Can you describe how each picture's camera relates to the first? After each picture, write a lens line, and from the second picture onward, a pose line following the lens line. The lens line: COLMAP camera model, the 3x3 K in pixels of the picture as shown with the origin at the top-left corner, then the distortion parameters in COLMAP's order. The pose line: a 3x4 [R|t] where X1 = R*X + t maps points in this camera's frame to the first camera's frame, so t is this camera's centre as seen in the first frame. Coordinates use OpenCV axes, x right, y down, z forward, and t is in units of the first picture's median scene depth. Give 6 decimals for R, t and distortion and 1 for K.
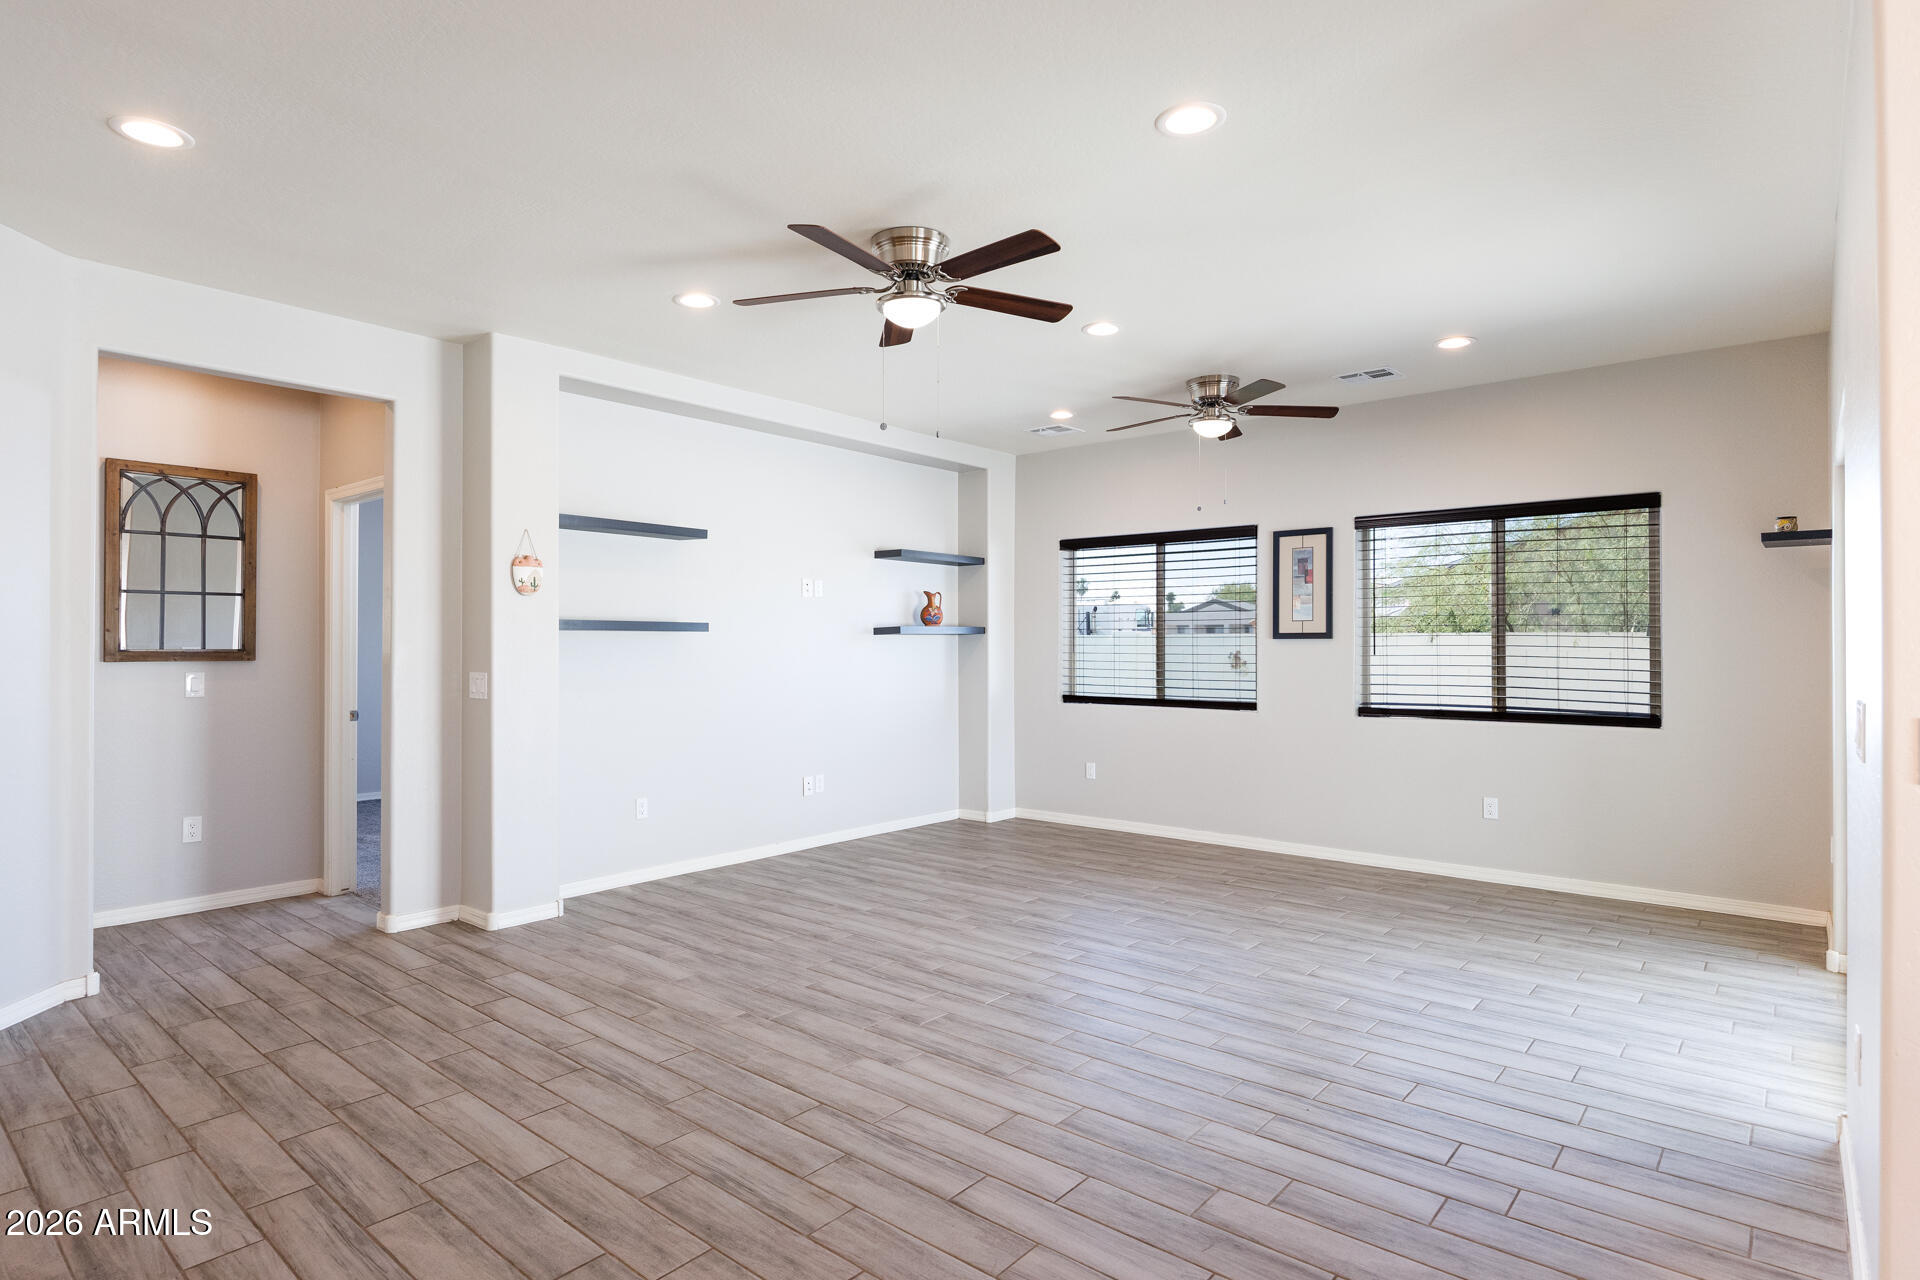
lens RADIAL K [[1000.5, 0, 958.1], [0, 1000.5, 640.7], [0, 0, 1]] dist [-0.018993, -0.001677]
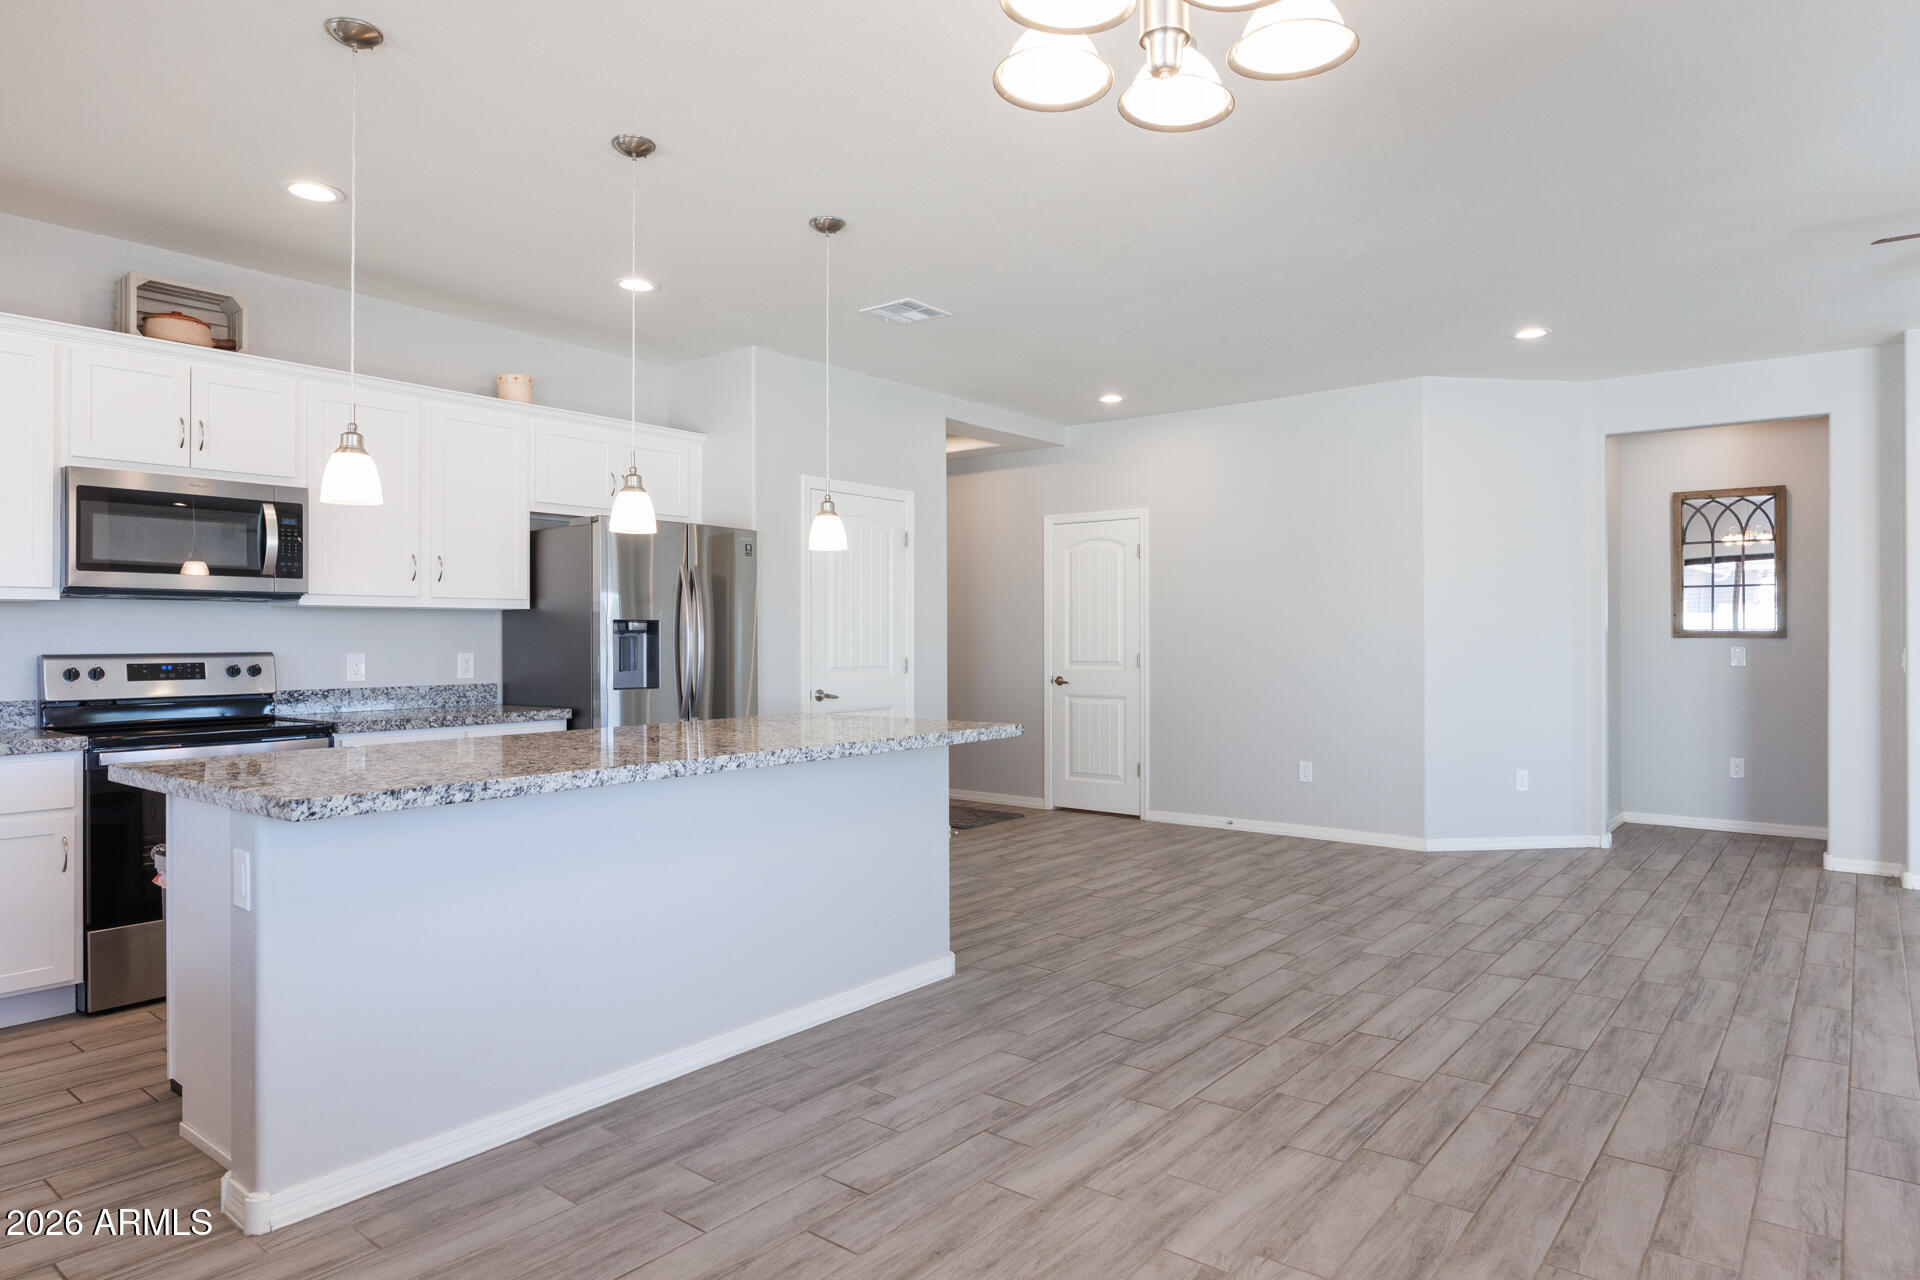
lens RADIAL K [[1124.3, 0, 962.4], [0, 1124.3, 635.3], [0, 0, 1]] dist [0.000144, 0.000020]
pose [[0.011206, -0.000095, -0.999937, 0.722255], [0.008193, 0.999966, -0.000003, 0.009495], [0.999904, -0.008192, 0.011206, -0.032911]]
